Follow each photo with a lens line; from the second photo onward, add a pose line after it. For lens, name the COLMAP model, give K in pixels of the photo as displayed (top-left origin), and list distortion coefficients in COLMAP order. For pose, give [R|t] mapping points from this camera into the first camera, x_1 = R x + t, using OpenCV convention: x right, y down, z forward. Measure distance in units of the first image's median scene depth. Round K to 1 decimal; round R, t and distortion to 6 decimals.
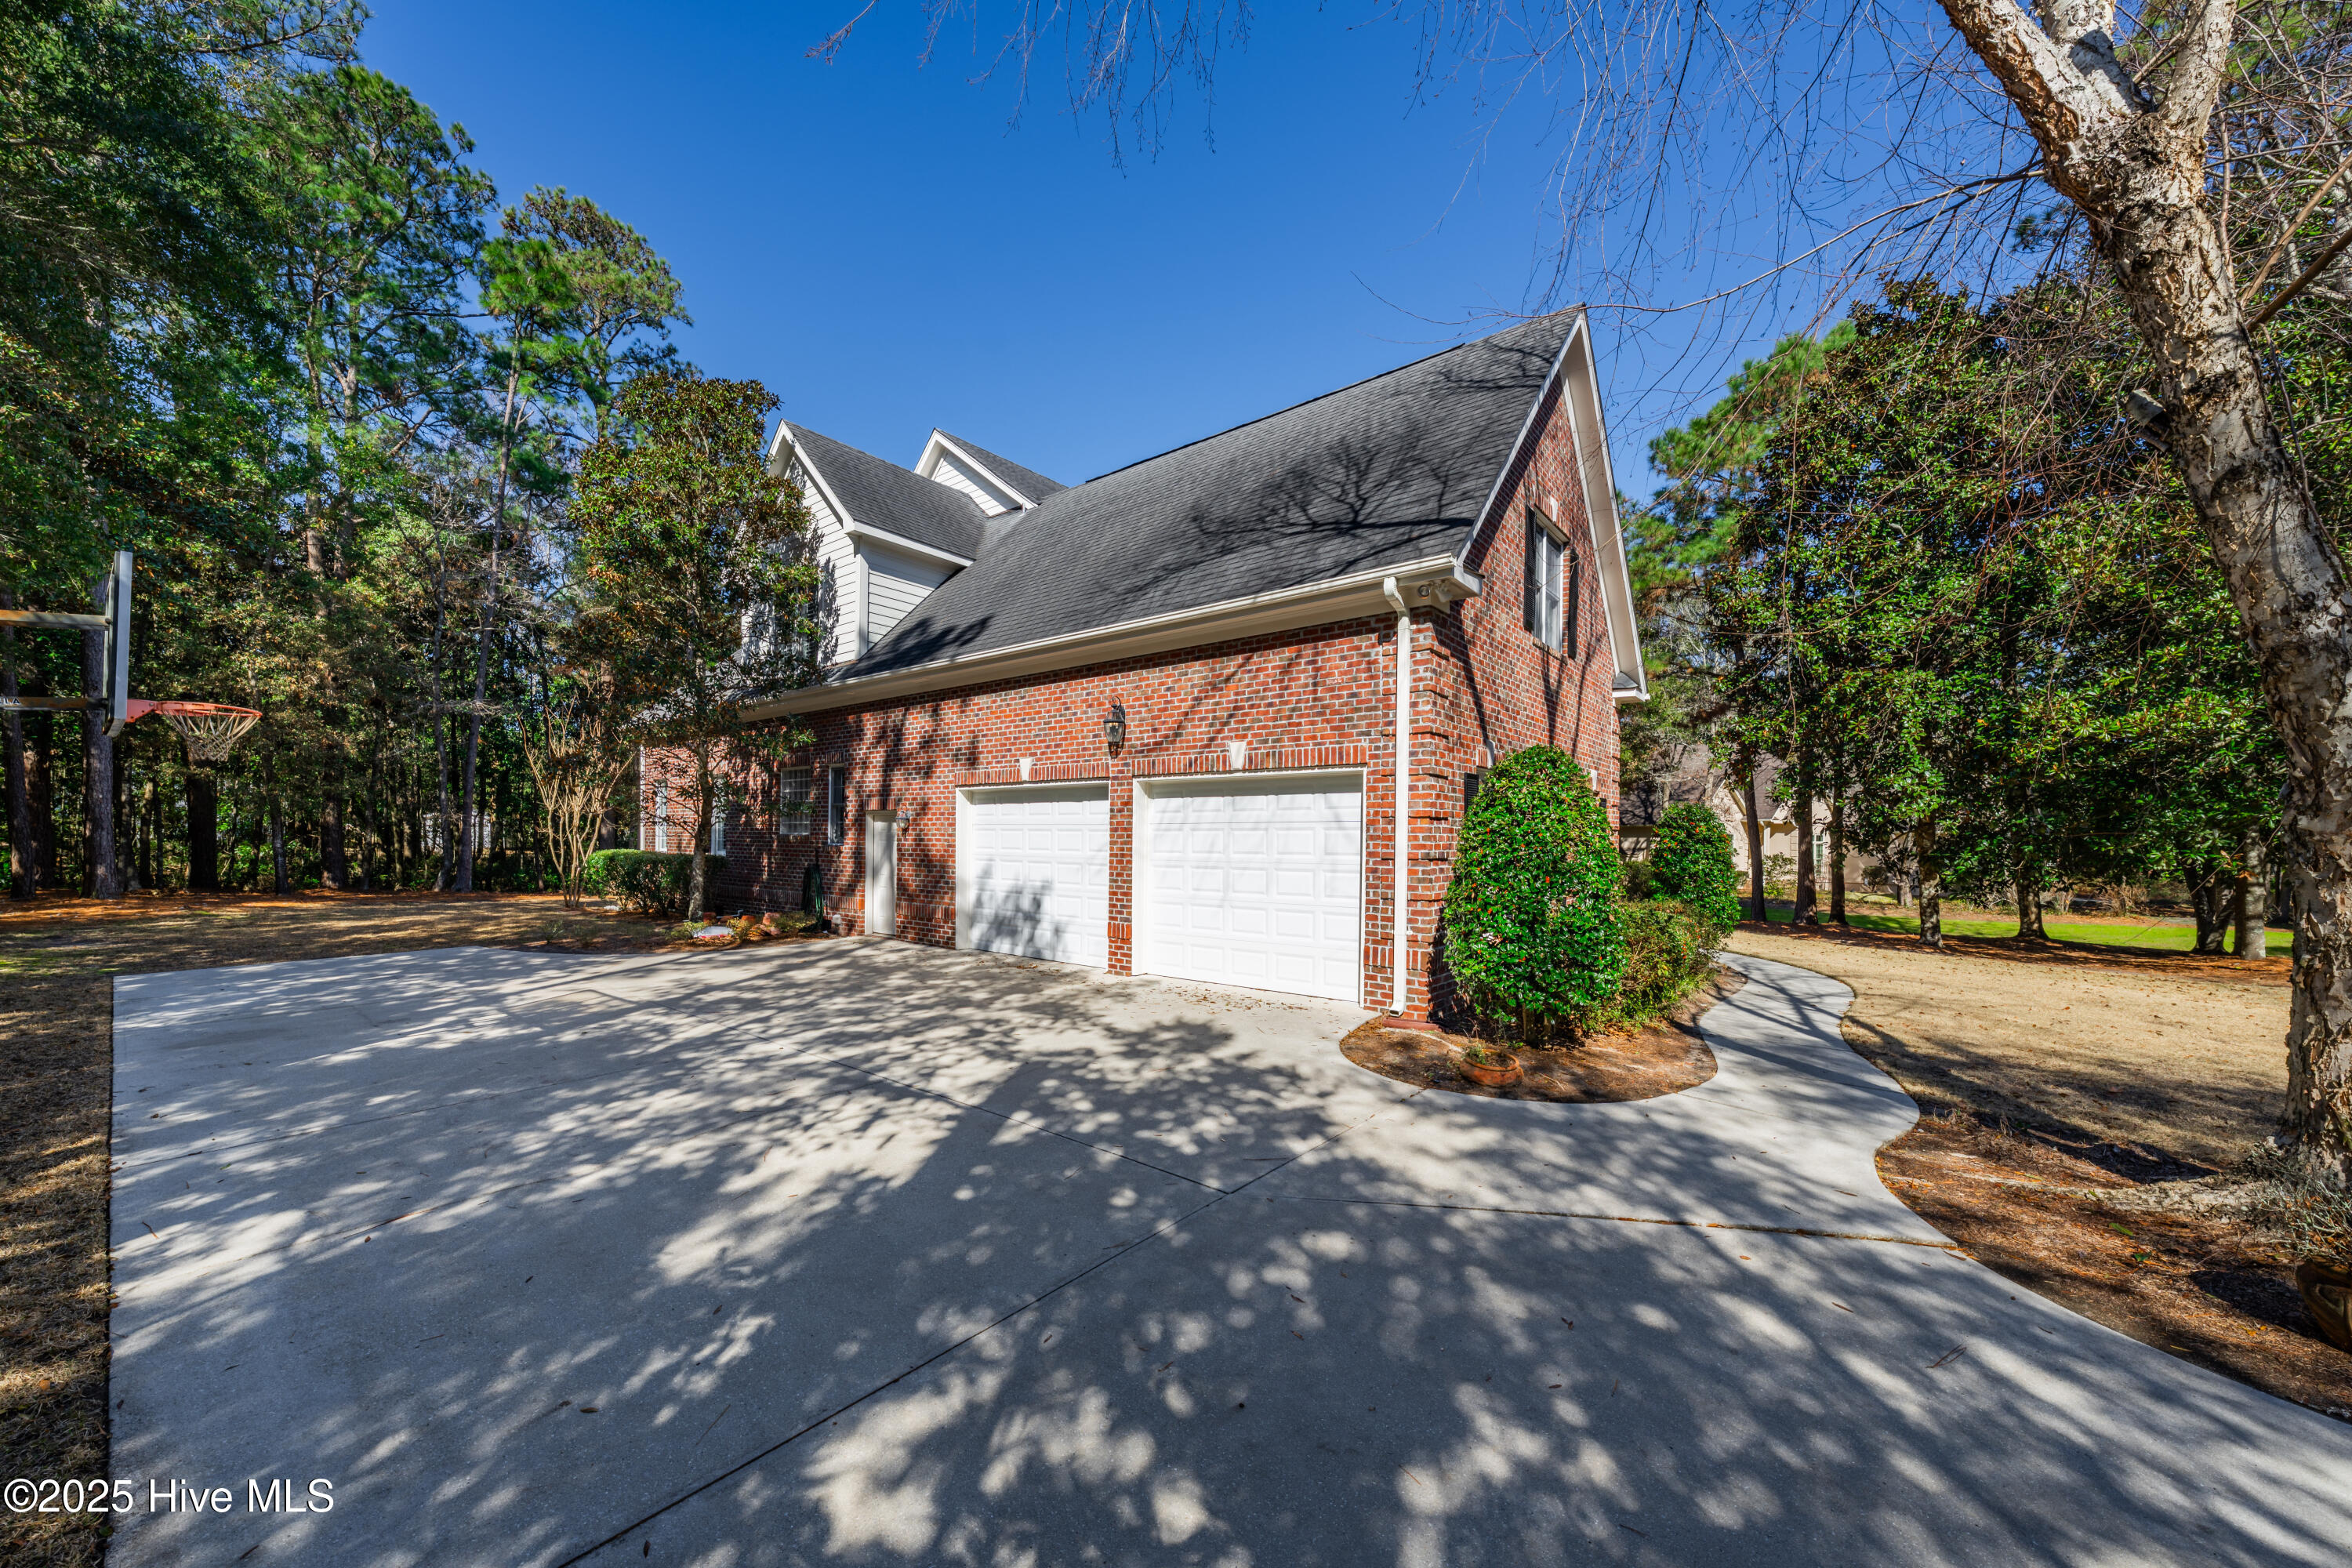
lens RADIAL K [[853.6, 0, 1172.9], [0, 853.6, 811.0], [0, 0, 1]] dist [-0.000346, -0.000053]
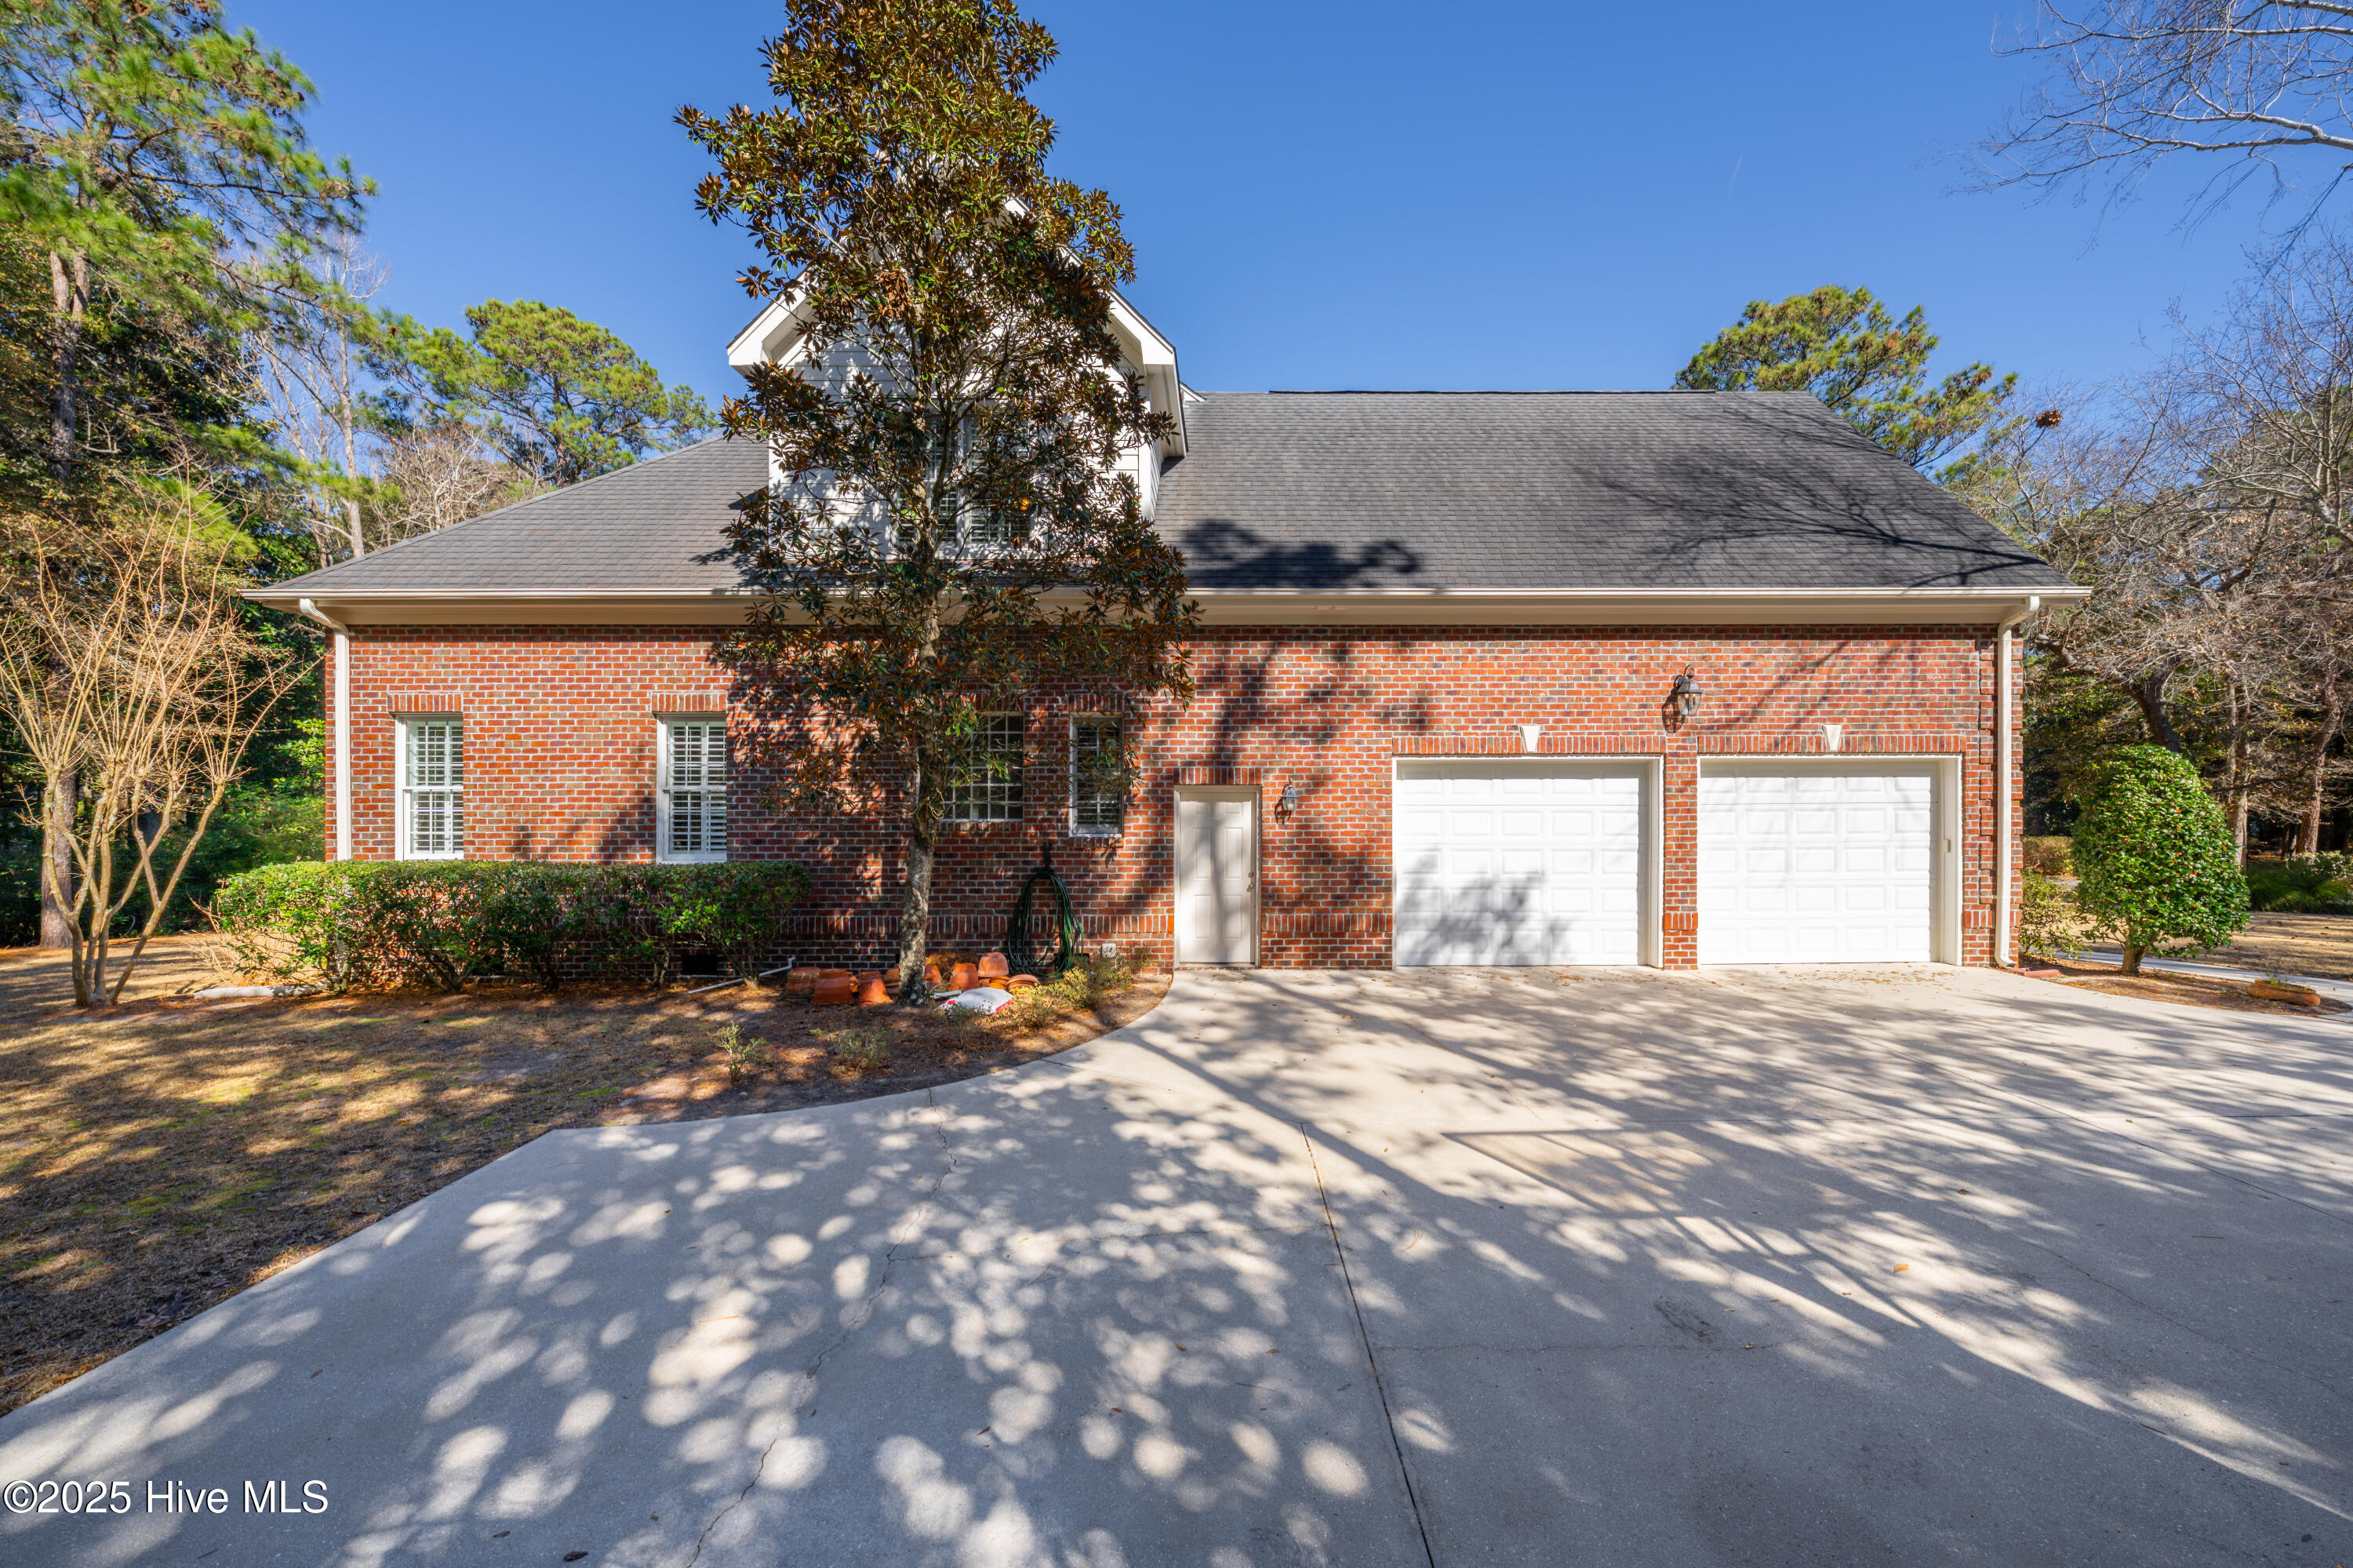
lens RADIAL K [[825.7, 0, 1176.5], [0, 825.7, 784.0], [0, 0, 1]] dist [-0.001617, -0.000220]
pose [[0.777624, 0.005333, 0.628707, -1.112031], [-0.011093, 0.999925, 0.005239, -0.006253], [-0.628632, -0.011049, 0.777624, 0.693355]]
